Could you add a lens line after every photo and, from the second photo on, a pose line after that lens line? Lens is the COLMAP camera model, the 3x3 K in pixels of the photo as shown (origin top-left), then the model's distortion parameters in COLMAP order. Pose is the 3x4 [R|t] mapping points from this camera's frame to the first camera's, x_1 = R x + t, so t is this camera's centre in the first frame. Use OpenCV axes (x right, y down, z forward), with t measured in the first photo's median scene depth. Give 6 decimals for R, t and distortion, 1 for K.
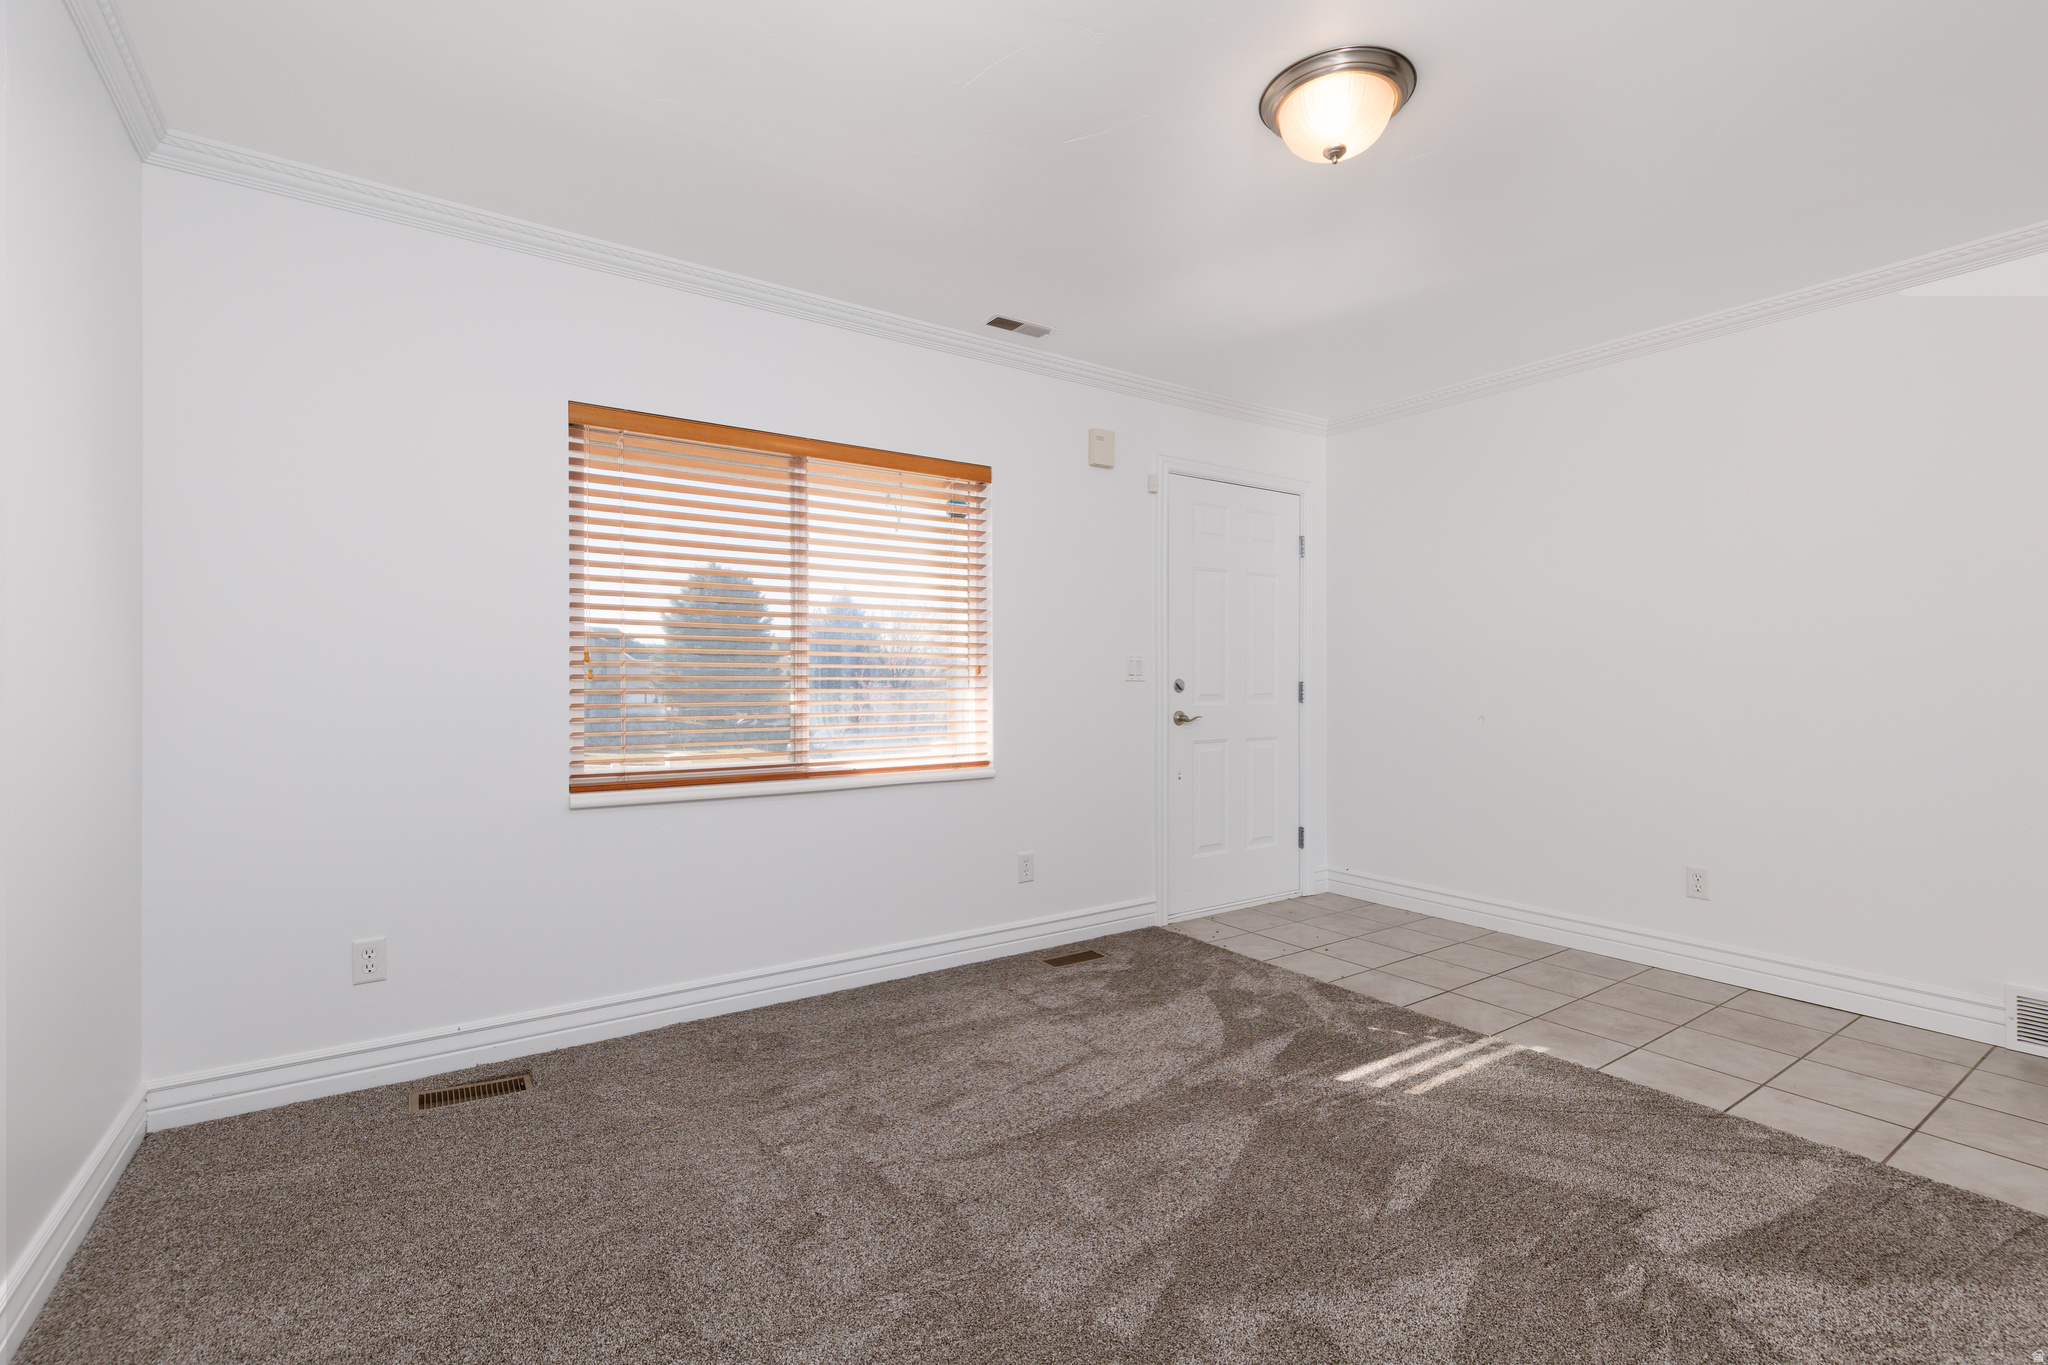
lens RADIAL K [[918.2, 0, 1003.8], [0, 918.2, 682.2], [0, 0, 1]] dist [0.007637, -0.001294]
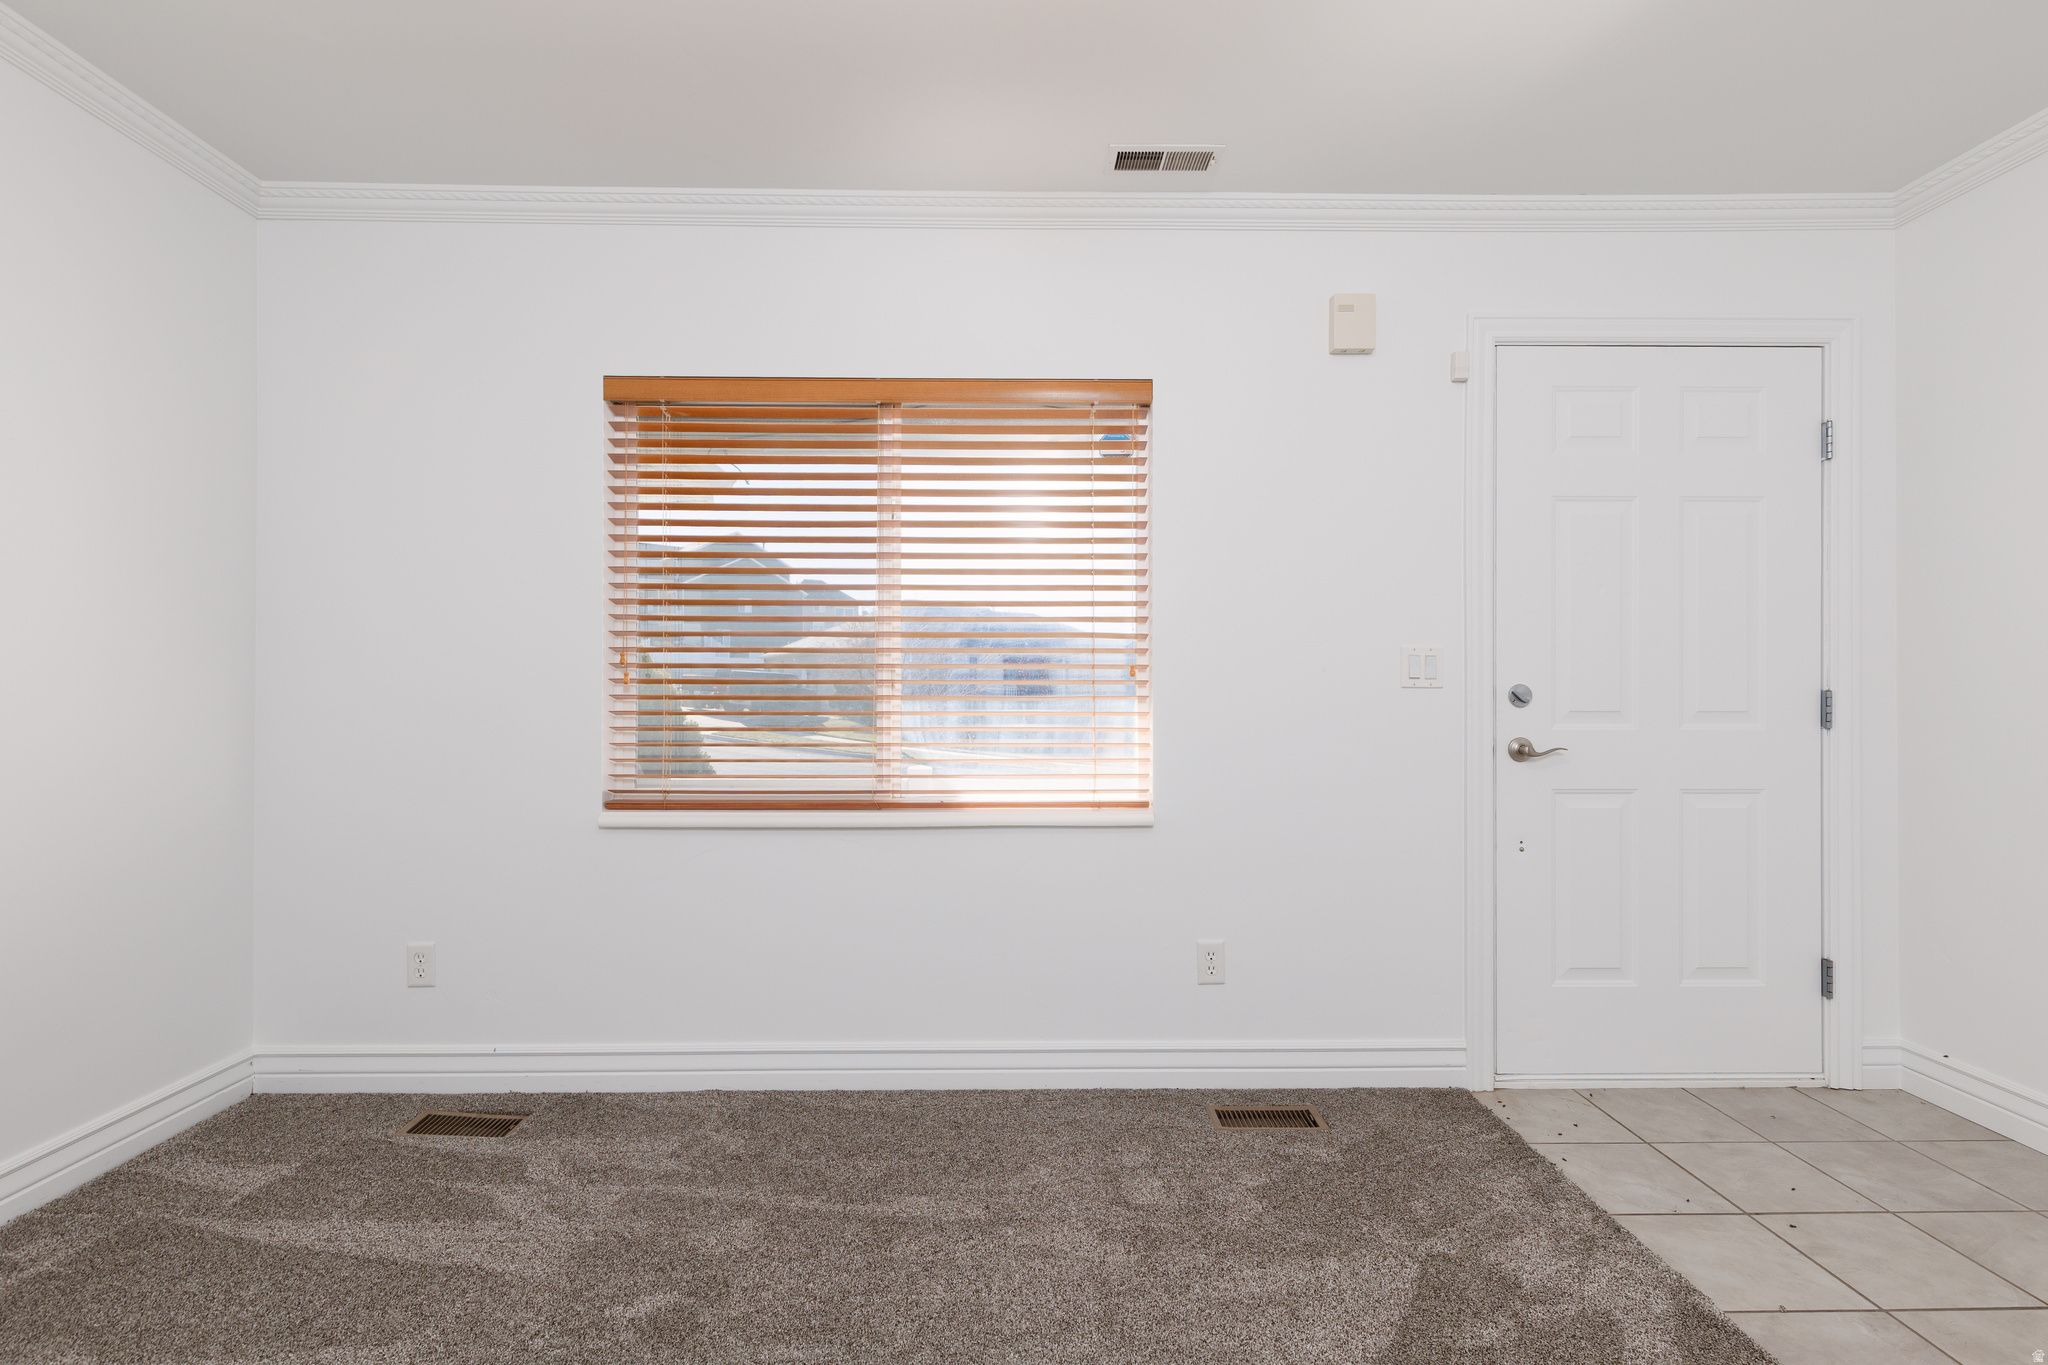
lens RADIAL K [[918.2, 0, 1035.7], [0, 918.2, 685.4], [0, 0, 1]] dist [0.007637, -0.001294]
pose [[0.838792, 0.001521, -0.544450, 0.291113], [-0.003819, 0.999988, -0.003090, -0.000021], [0.544438, 0.004671, 0.838788, 0.368808]]
